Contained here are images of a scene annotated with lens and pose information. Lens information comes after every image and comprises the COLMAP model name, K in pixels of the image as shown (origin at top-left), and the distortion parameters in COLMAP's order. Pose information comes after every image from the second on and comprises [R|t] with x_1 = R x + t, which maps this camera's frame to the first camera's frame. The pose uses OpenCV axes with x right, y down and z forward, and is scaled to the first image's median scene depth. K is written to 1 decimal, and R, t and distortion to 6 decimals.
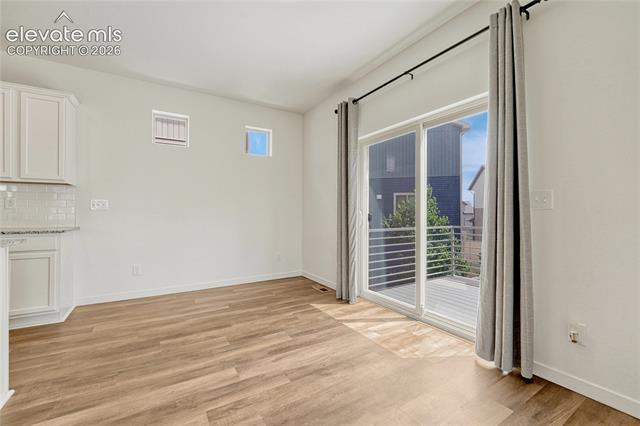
lens RADIAL K [[273.4, 0, 320.0], [0, 273.4, 213.0], [0, 0, 1]] dist [-0.000688, 0.000517]
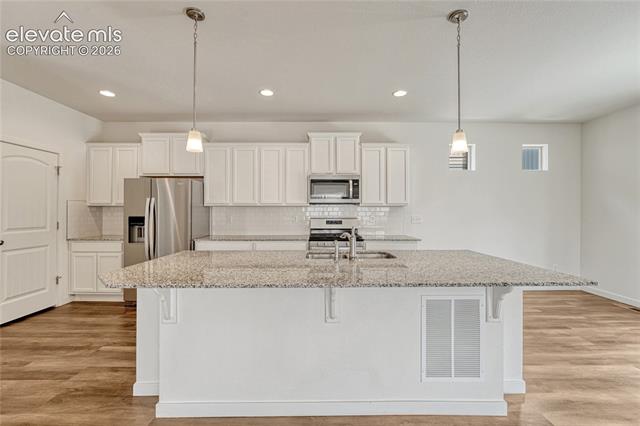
lens RADIAL K [[273.4, 0, 320.0], [0, 273.4, 213.0], [0, 0, 1]] dist [-0.000688, 0.000517]
pose [[0.862146, -0.005388, -0.506632, -0.632086], [0.001422, 0.999965, -0.008215, -0.062389], [0.506659, 0.006362, 0.862123, -0.513360]]
